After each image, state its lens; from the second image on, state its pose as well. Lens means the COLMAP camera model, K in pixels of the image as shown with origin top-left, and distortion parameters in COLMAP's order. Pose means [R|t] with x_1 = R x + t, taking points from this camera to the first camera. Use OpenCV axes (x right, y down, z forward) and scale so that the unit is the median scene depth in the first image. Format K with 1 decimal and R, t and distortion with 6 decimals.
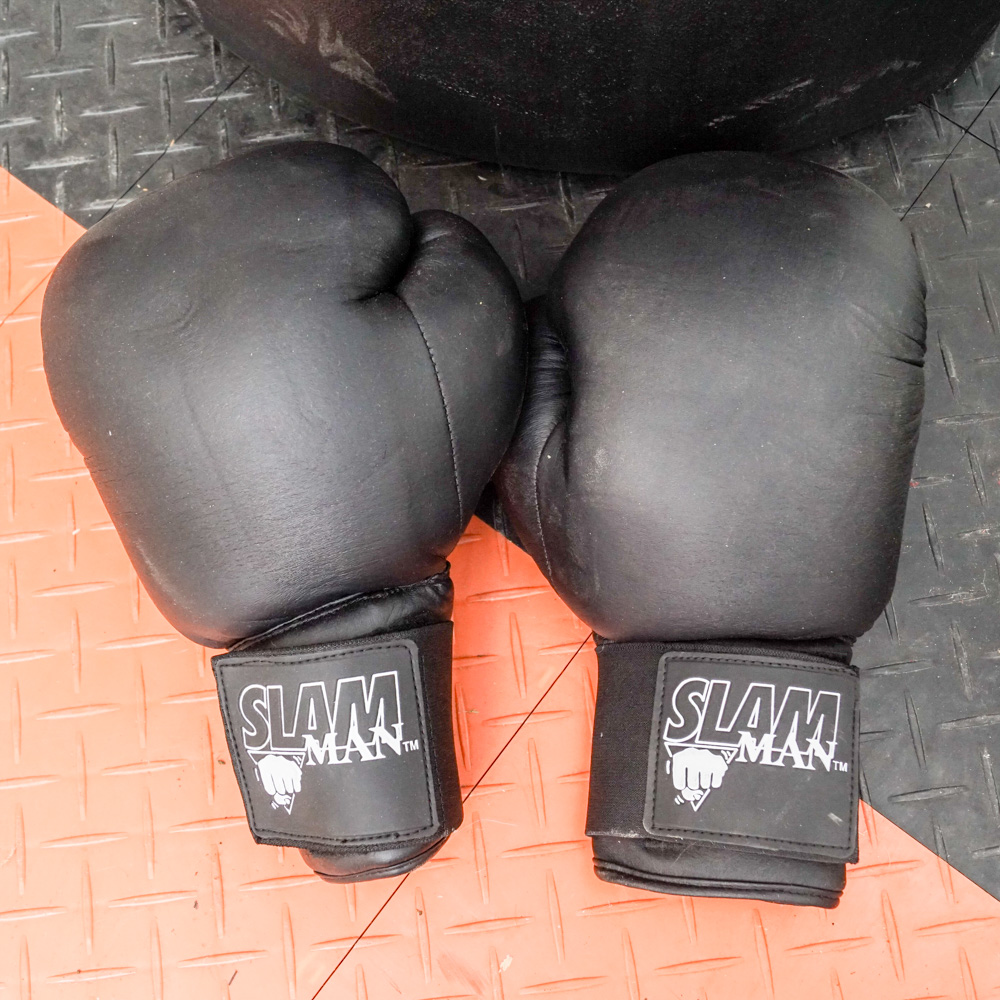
lens RADIAL K [[1309.5, 0, 500.0], [0, 1309.5, 500.0], [0, 0, 1]] dist [-0.099745, 0.033949]
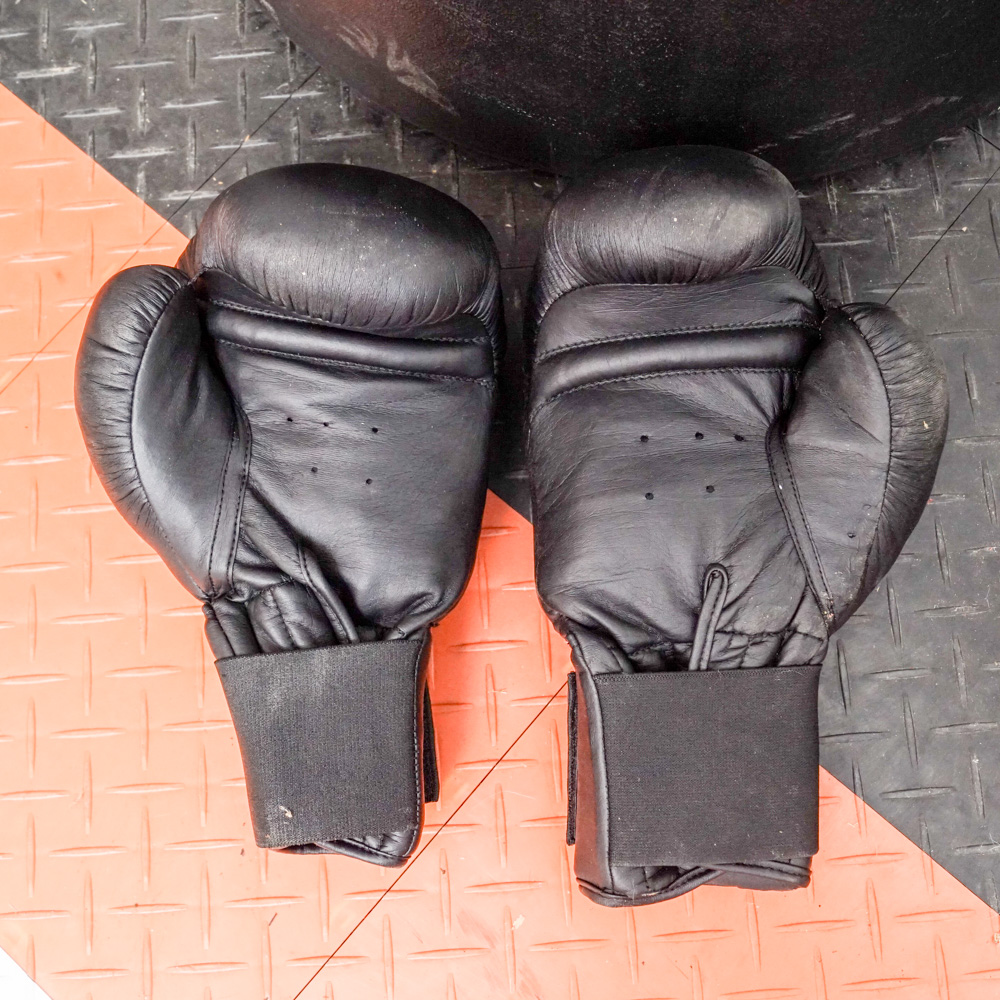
lens RADIAL K [[1309.5, 0, 500.0], [0, 1309.5, 500.0], [0, 0, 1]] dist [-0.099745, 0.033949]
pose [[0.997567, 0.051663, -0.046819, 0.020083], [-0.048535, 0.996662, 0.065647, -0.066219], [0.050054, -0.063215, 0.996744, -0.073882]]
